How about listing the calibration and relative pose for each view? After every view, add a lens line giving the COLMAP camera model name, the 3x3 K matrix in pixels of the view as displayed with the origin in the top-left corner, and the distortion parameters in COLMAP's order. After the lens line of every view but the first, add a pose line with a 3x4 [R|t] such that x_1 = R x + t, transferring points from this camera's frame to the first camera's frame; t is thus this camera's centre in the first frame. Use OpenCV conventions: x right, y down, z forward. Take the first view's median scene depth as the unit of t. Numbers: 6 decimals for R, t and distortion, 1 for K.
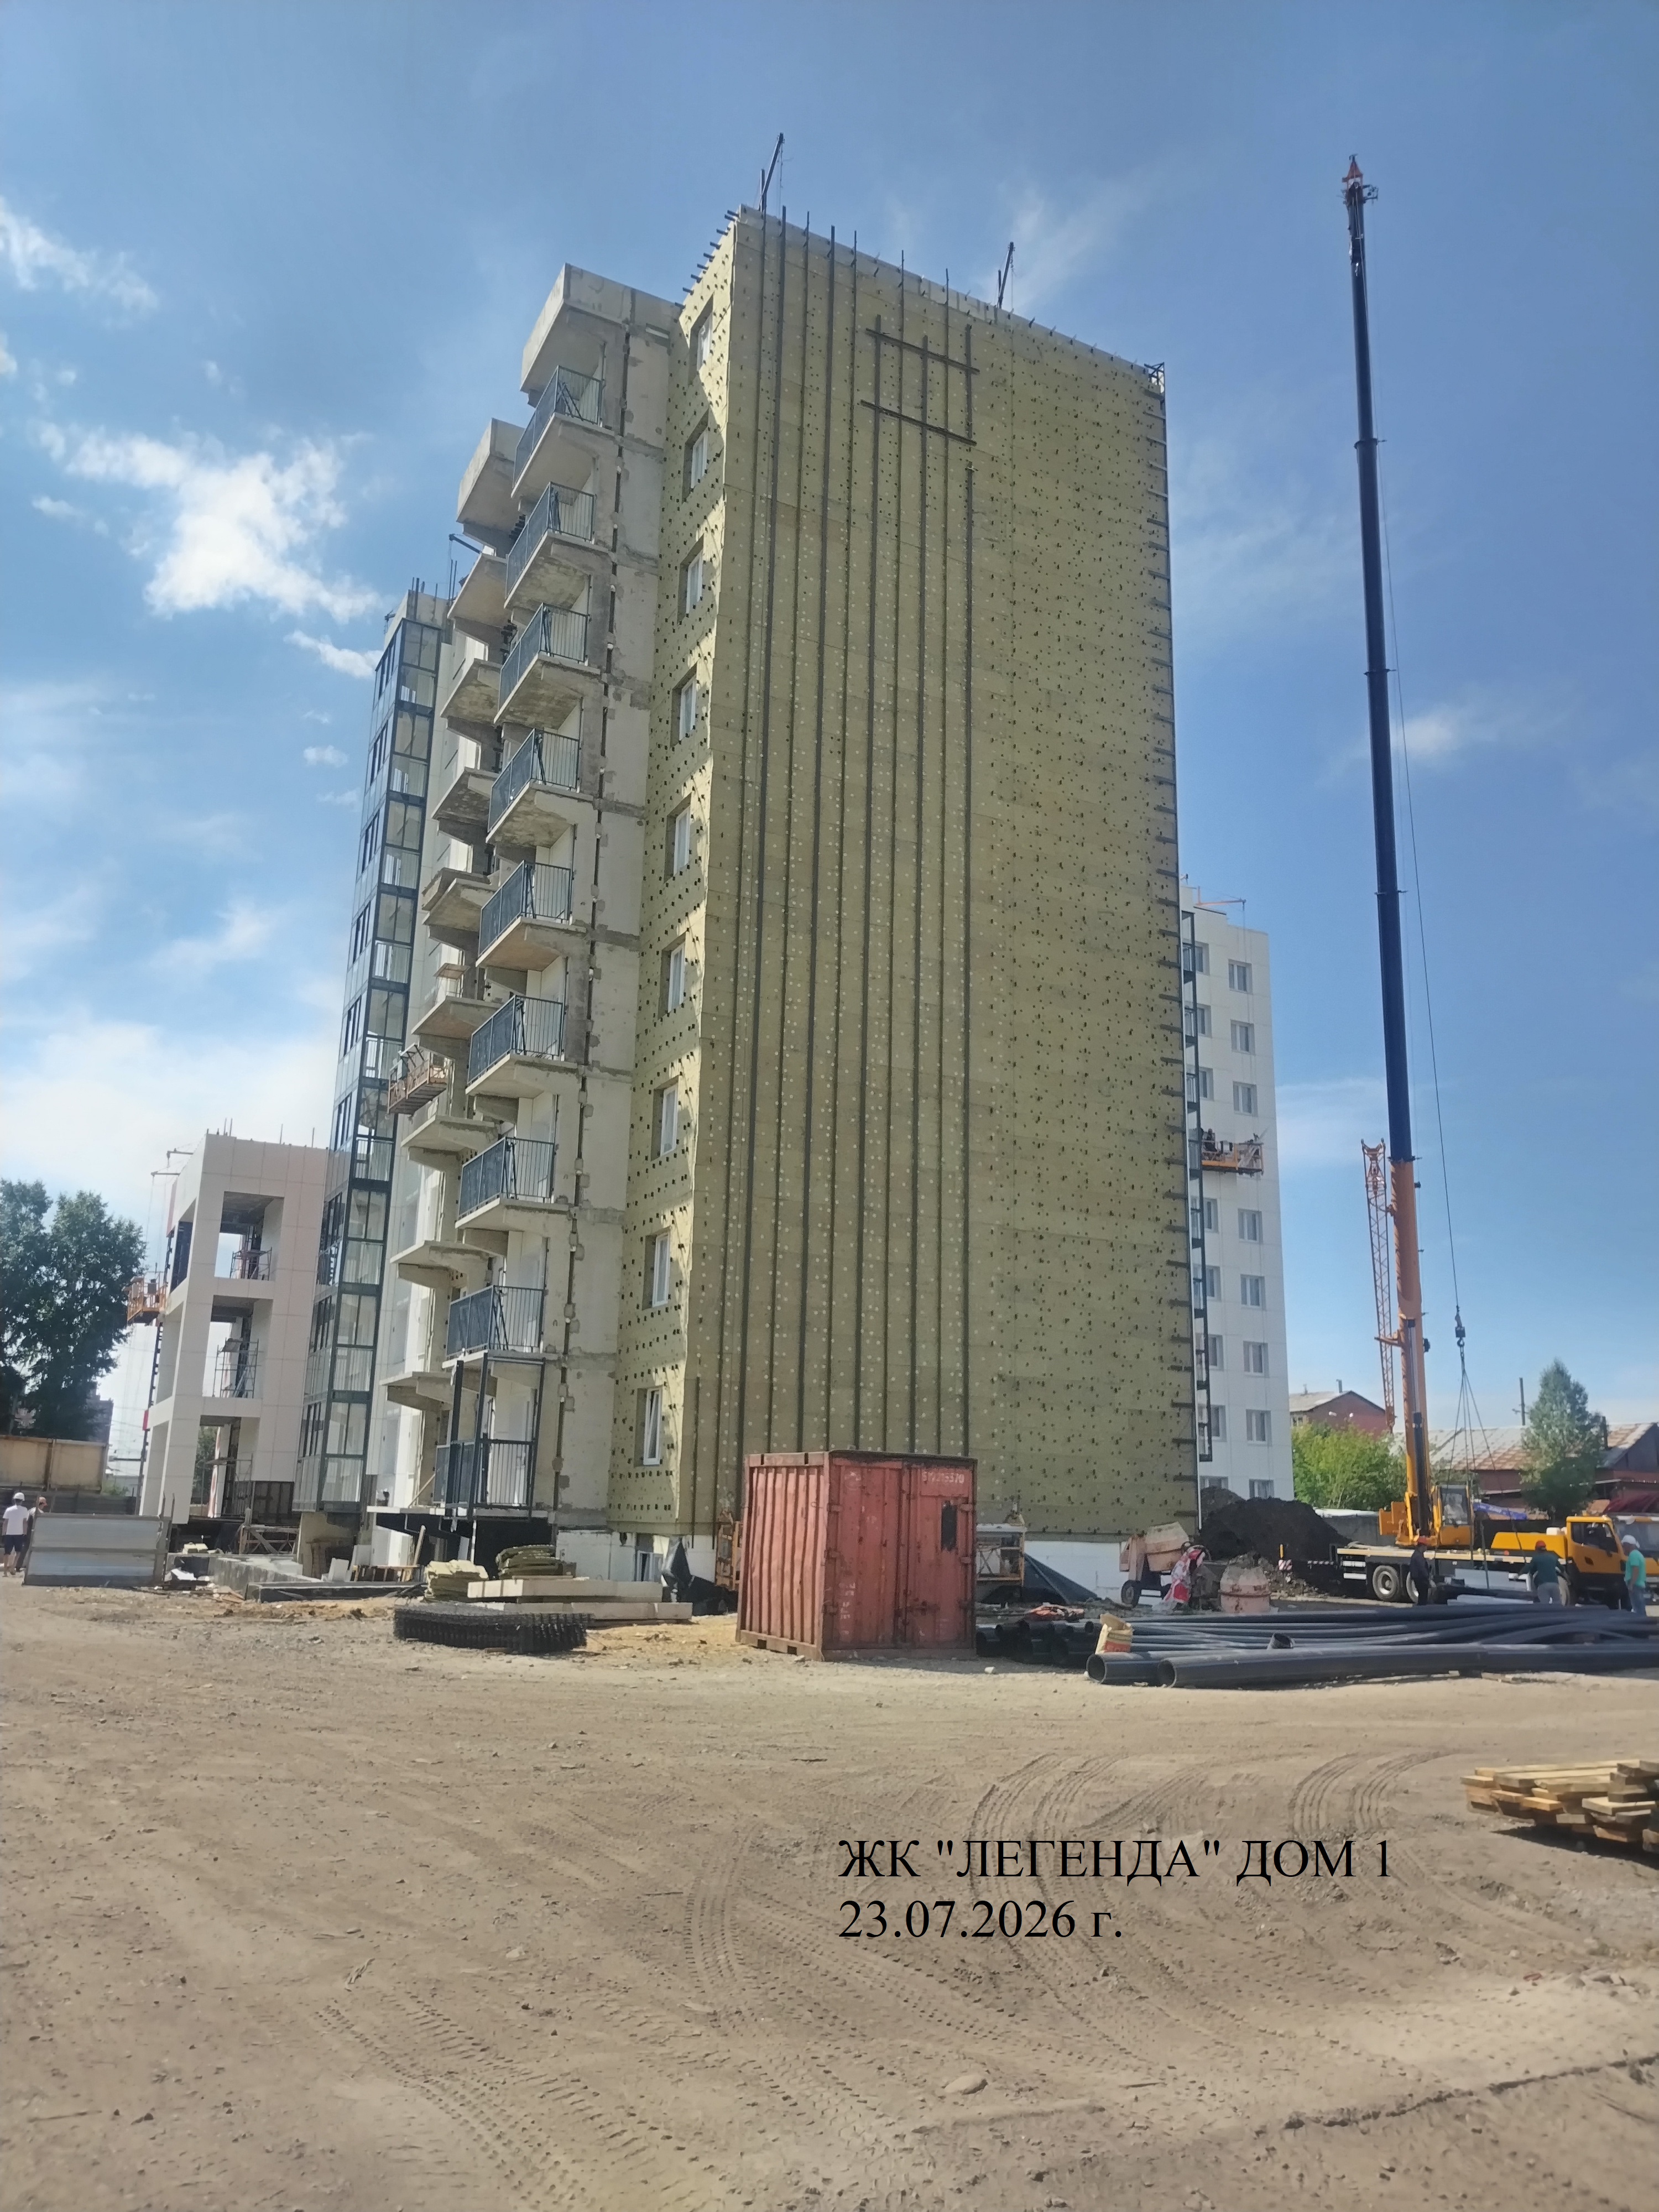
lens RADIAL K [[1661.1, 0, 829.5], [0, 1661.1, 1106.0], [0, 0, 1]] dist [0.010156, 0.000055]
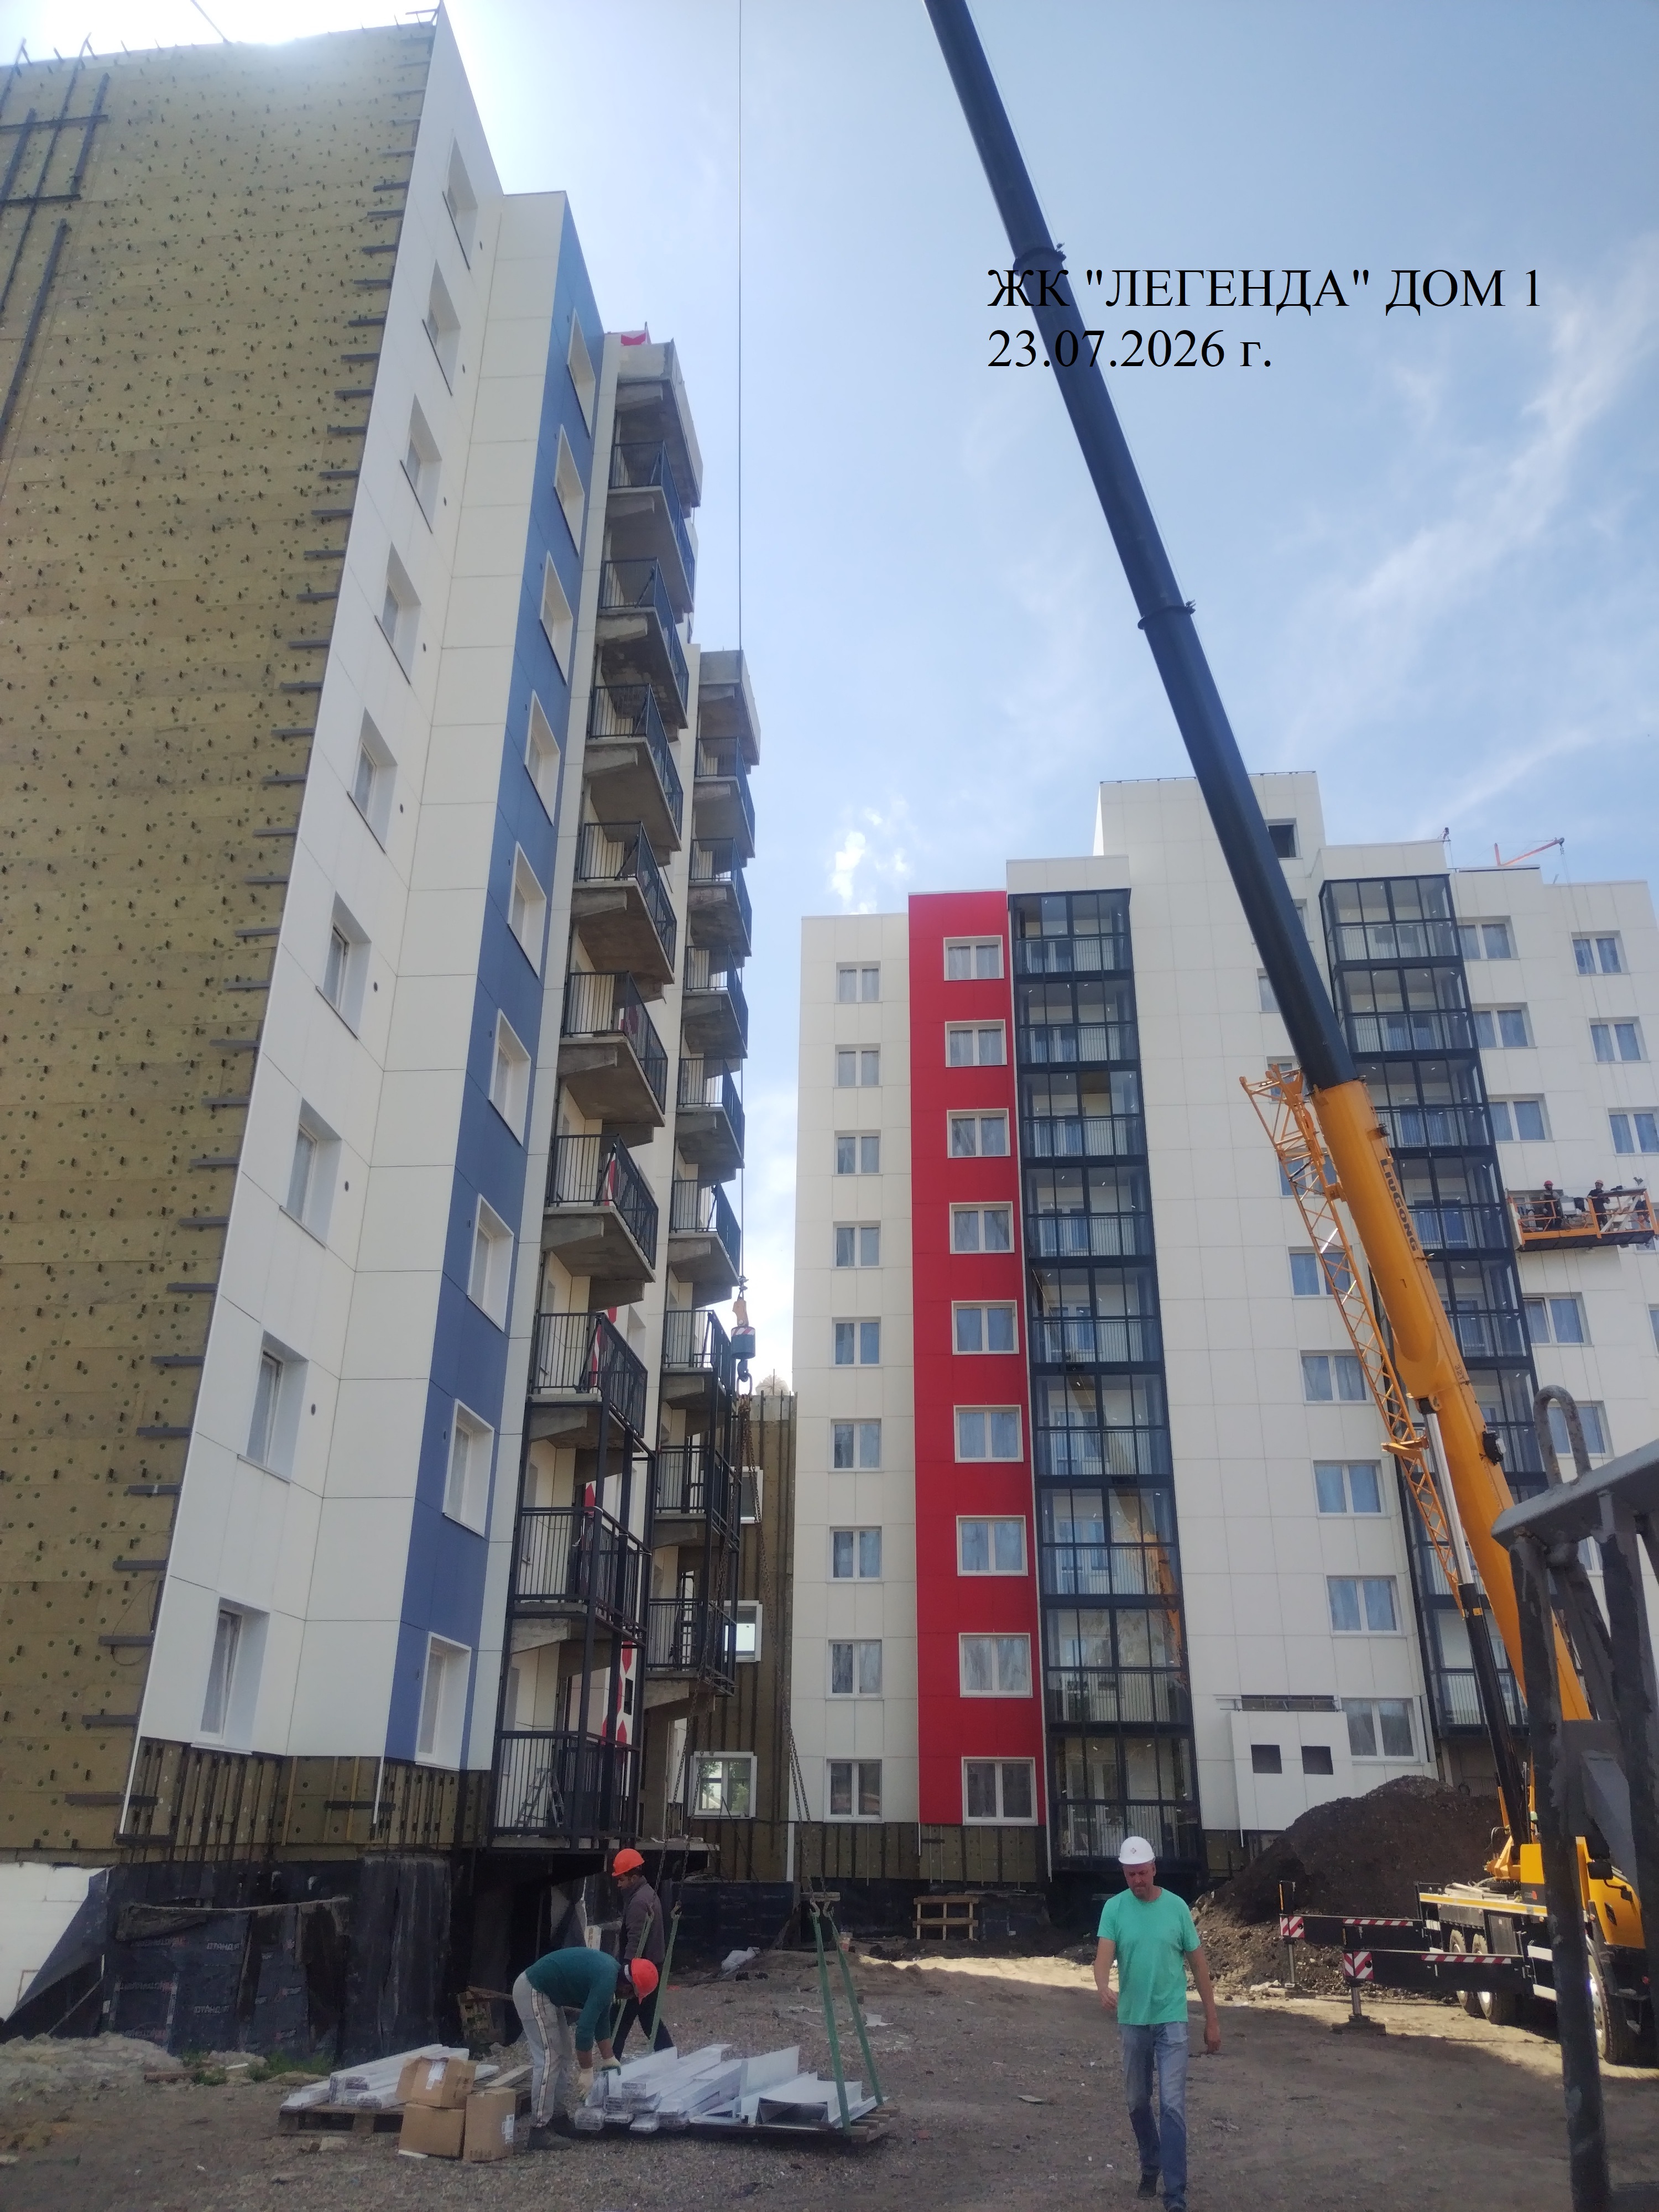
lens RADIAL K [[1615.3, 0, 829.5], [0, 1615.3, 1106.0], [0, 0, 1]] dist [0.014338, 0.000292]
pose [[0.841889, -0.231766, -0.487347, 0.877188], [0.136340, 0.965131, -0.223457, 0.248724], [0.522143, 0.121681, 0.844133, 0.928343]]
